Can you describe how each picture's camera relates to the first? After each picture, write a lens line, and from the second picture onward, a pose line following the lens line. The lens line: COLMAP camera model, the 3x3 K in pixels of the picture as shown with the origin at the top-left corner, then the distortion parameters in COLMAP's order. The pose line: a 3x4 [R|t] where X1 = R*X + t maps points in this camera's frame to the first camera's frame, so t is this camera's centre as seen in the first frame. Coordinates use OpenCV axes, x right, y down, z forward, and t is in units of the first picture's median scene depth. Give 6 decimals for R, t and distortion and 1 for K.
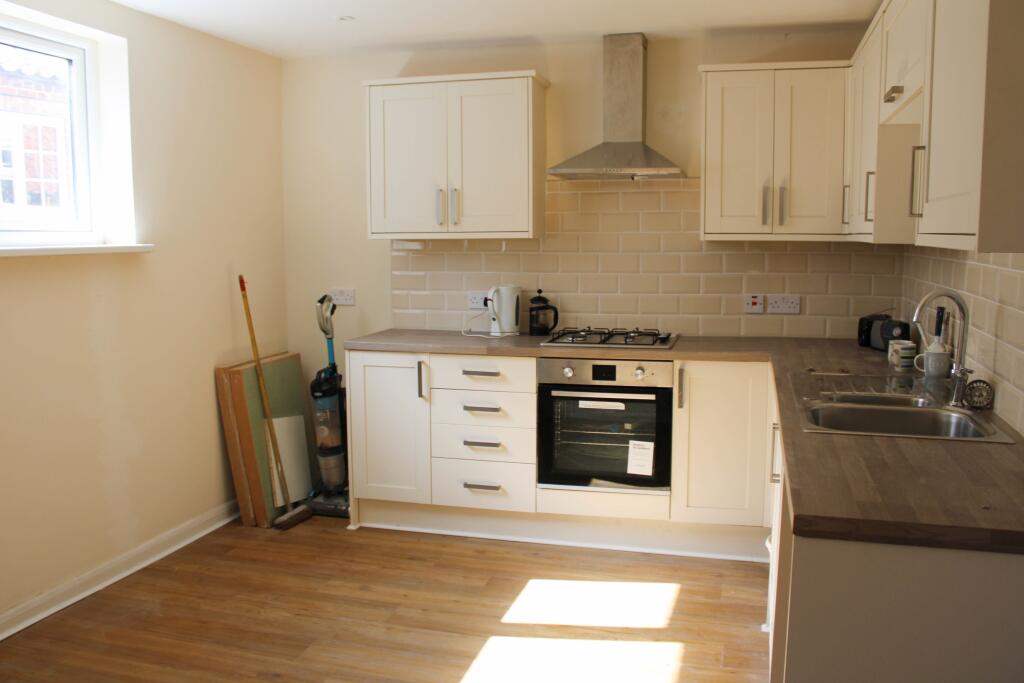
lens RADIAL K [[874.9, 0, 530.5], [0, 874.9, 343.8], [0, 0, 1]] dist [-0.150358, 0.102526]
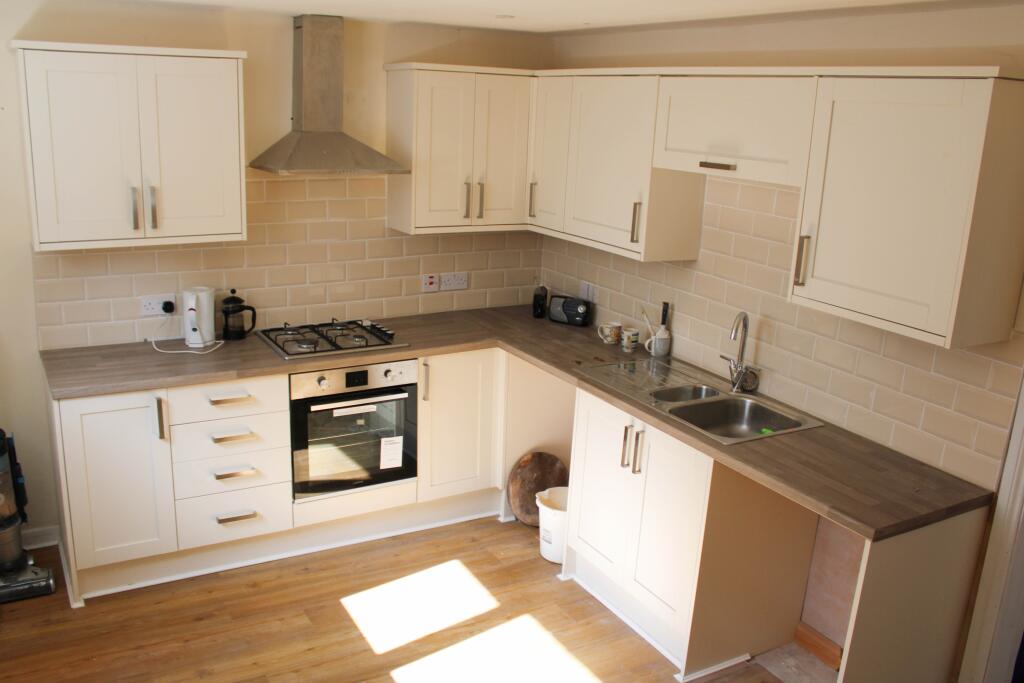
lens RADIAL K [[874.9, 0, 530.5], [0, 874.9, 343.8], [0, 0, 1]] dist [-0.150358, 0.102526]
pose [[0.702587, -0.148345, 0.695964, -0.444783], [0.038766, 0.984556, 0.170723, -0.161999], [-0.710541, -0.092968, 0.697487, 0.161986]]
